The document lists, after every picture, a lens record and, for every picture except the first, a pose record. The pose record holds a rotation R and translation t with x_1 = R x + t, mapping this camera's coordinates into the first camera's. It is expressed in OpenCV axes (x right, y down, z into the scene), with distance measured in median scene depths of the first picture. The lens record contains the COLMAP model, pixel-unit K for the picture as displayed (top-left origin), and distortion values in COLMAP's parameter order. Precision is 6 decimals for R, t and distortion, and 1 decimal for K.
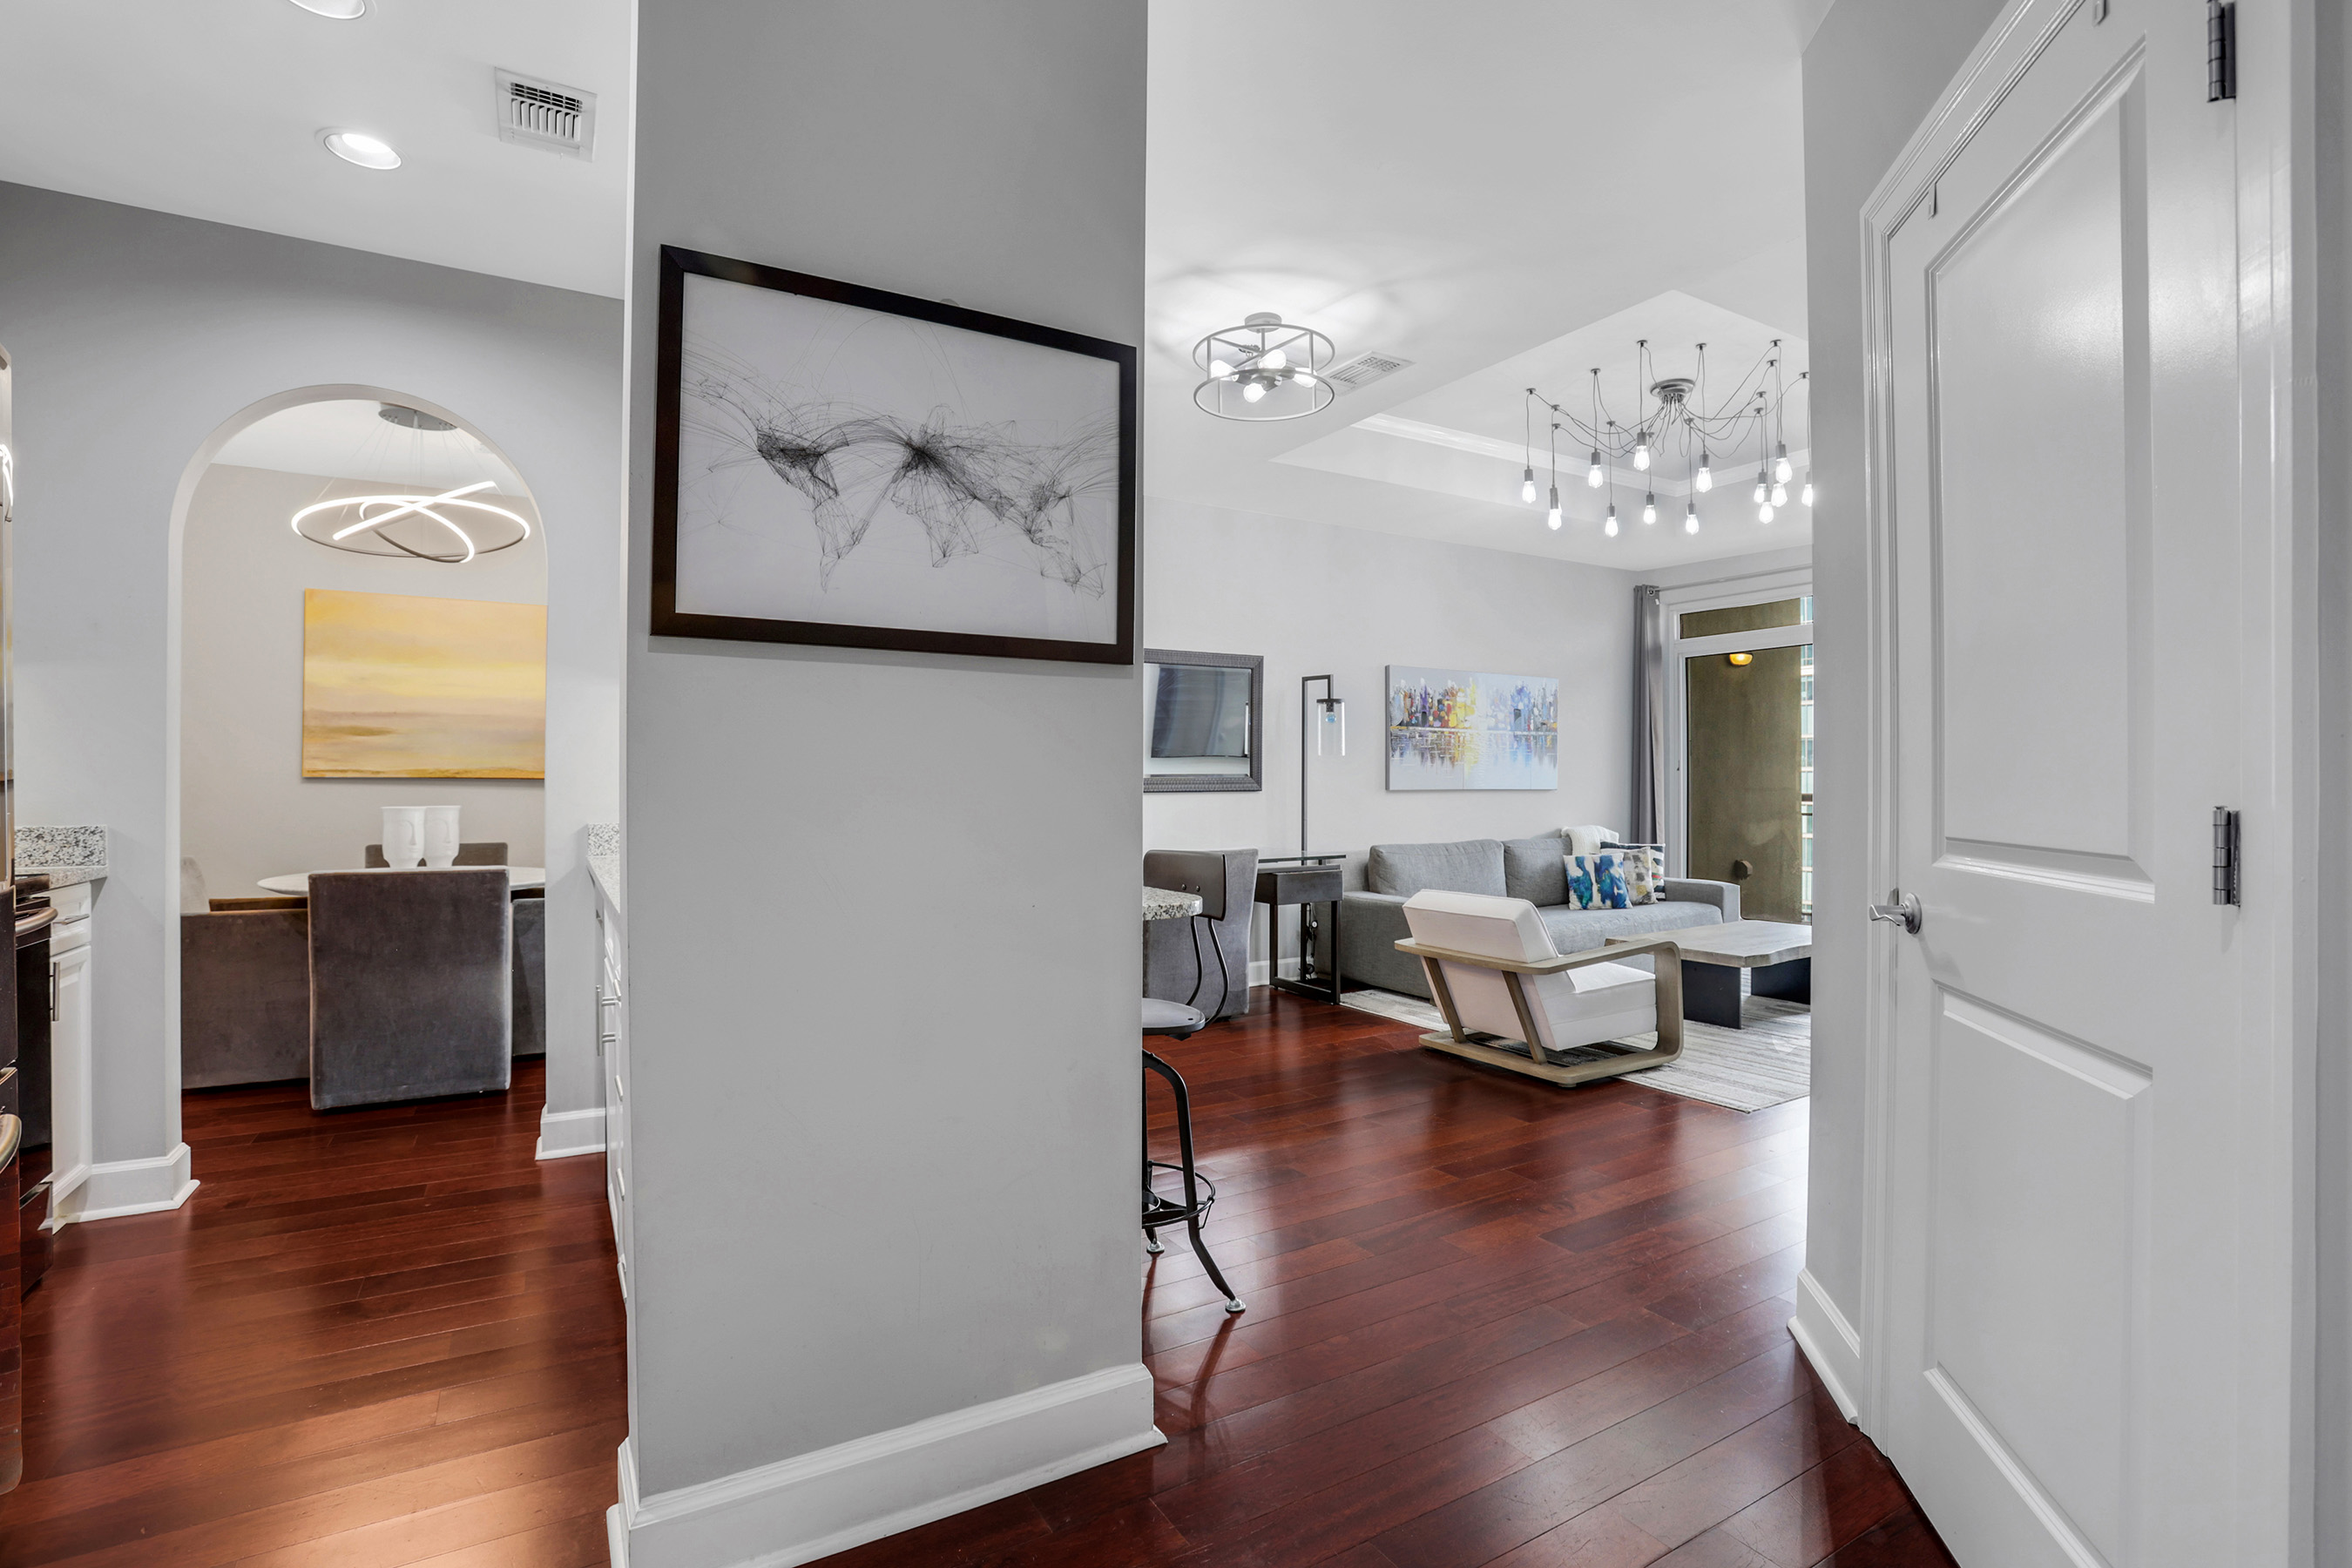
lens RADIAL K [[1099.9, 0, 1166.0], [0, 1099.9, 770.6], [0, 0, 1]] dist [-0.086410, 0.040893]
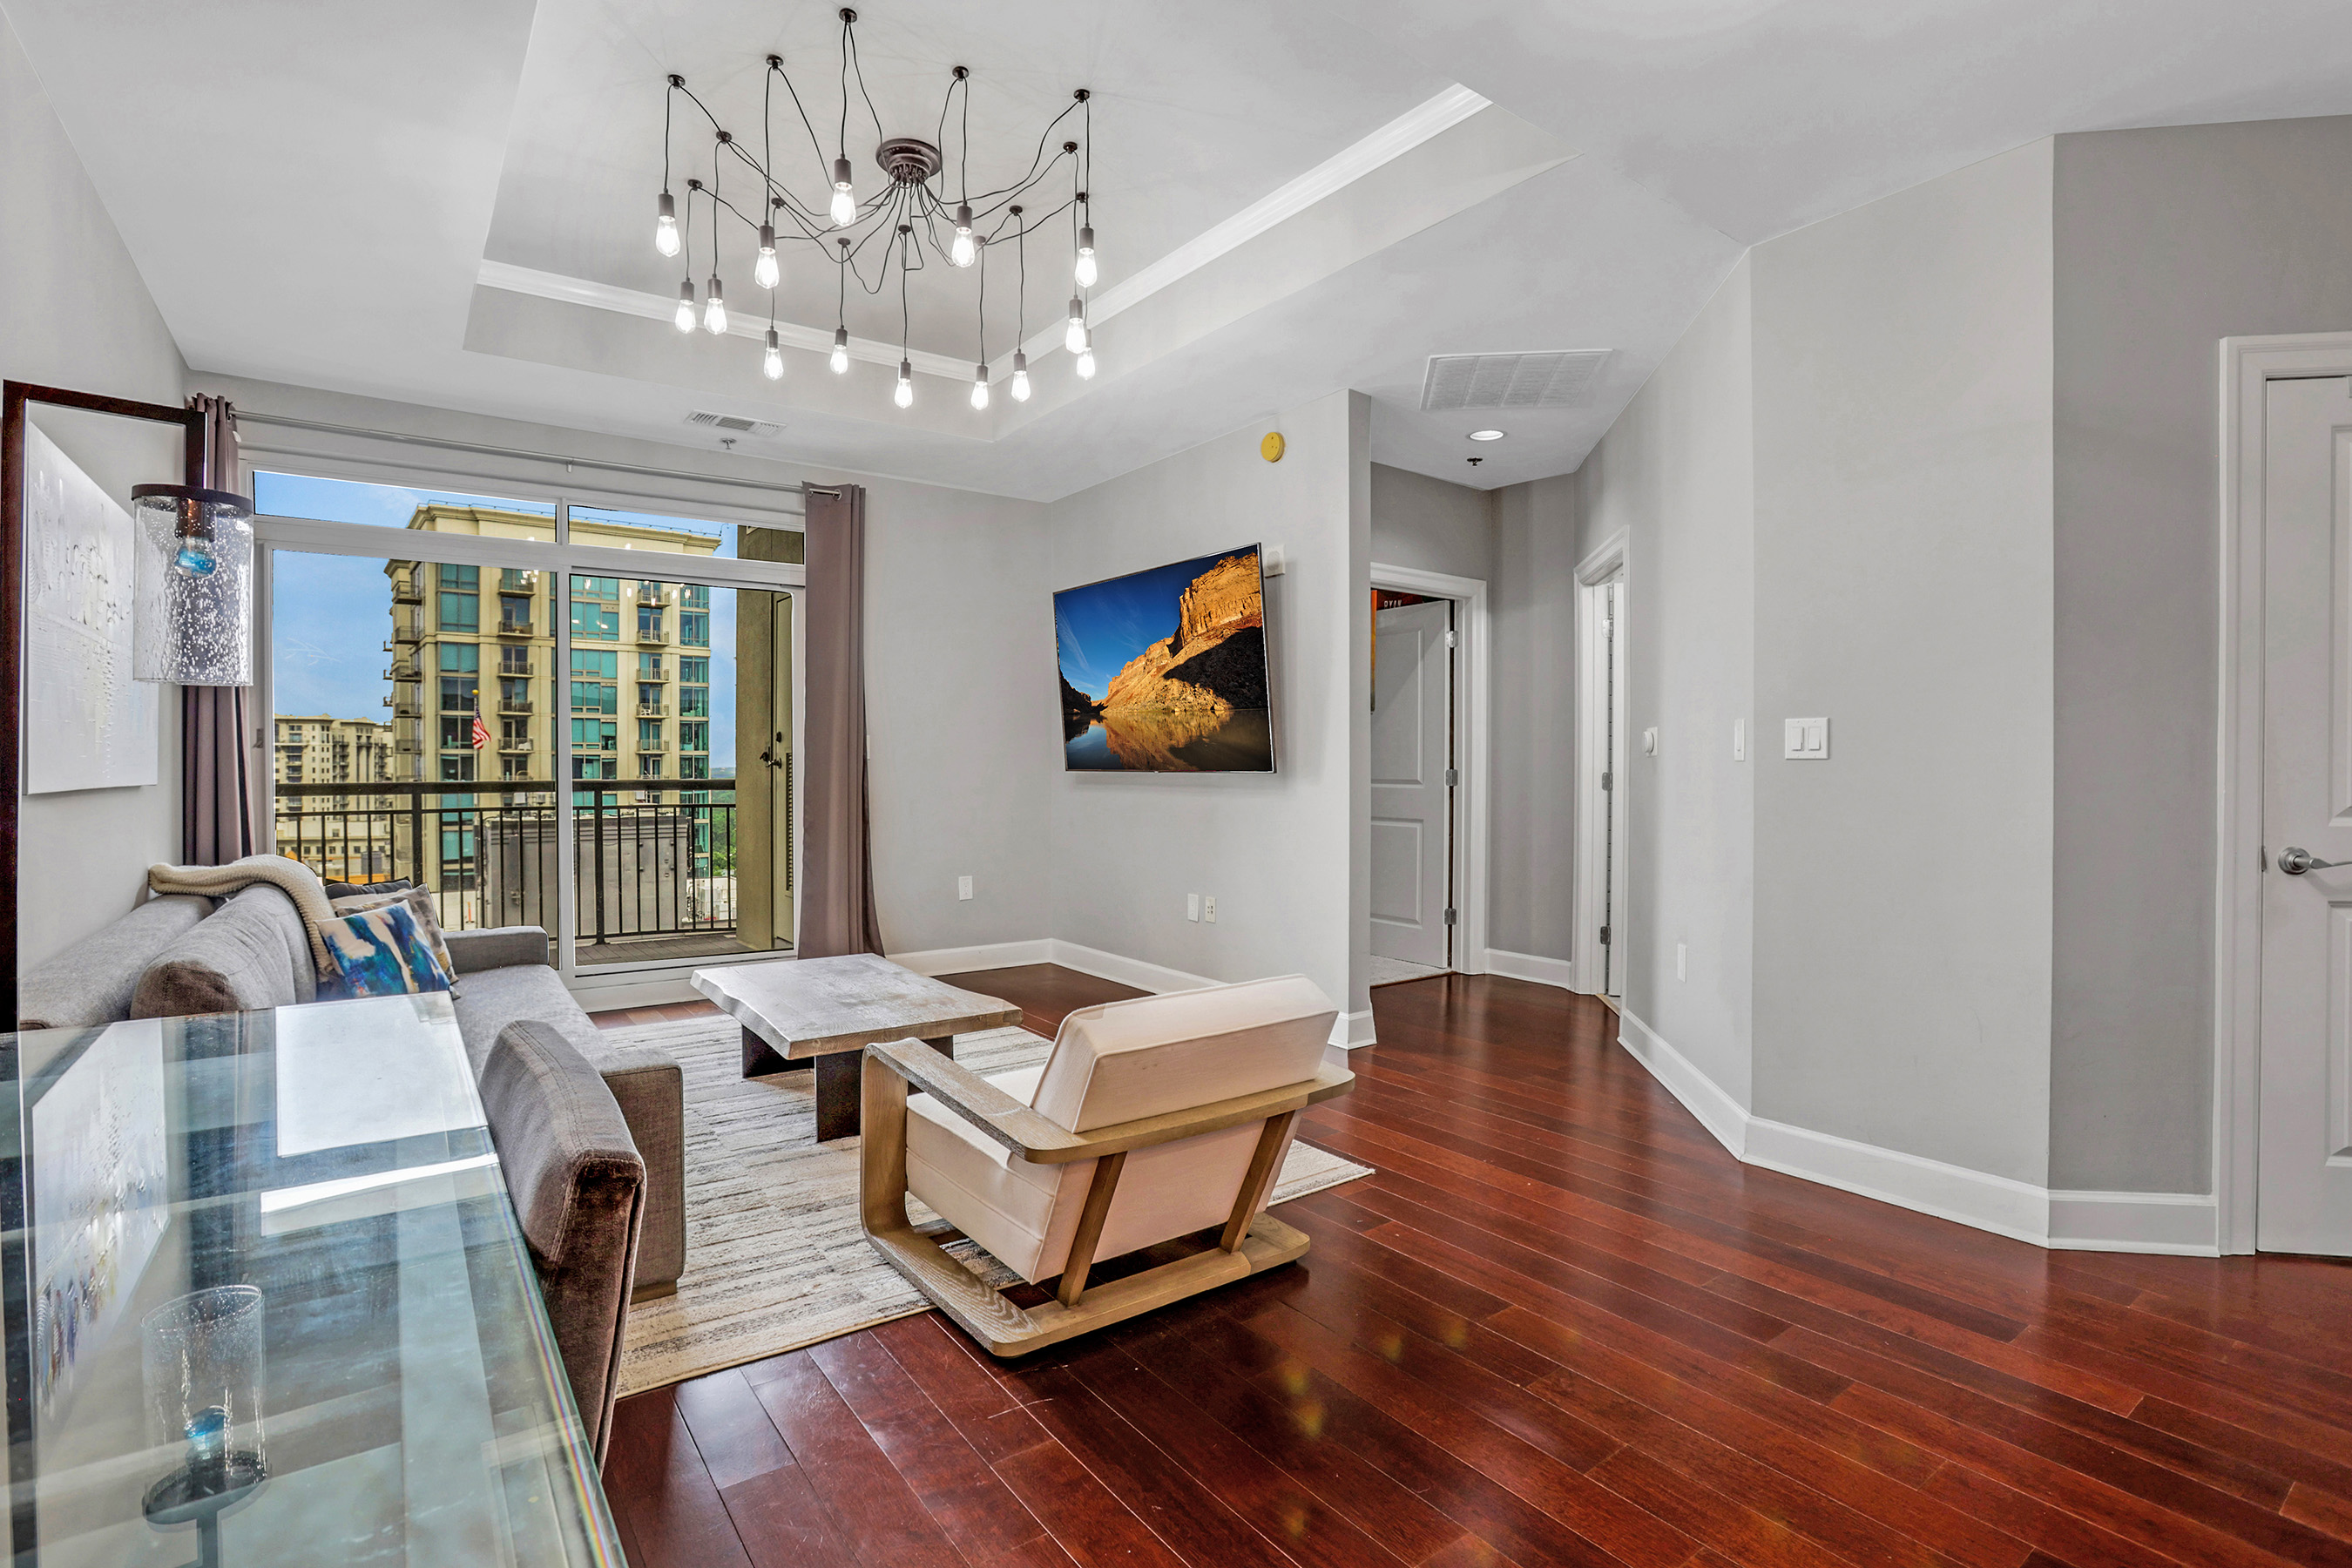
lens RADIAL K [[1099.9, 0, 1166.0], [0, 1099.9, 770.6], [0, 0, 1]] dist [-0.086410, 0.040893]
pose [[-0.092134, -0.006510, 0.995725, -0.139985], [-0.008341, 0.999949, 0.005766, 0.005636], [-0.995712, -0.007774, -0.092184, 0.680152]]
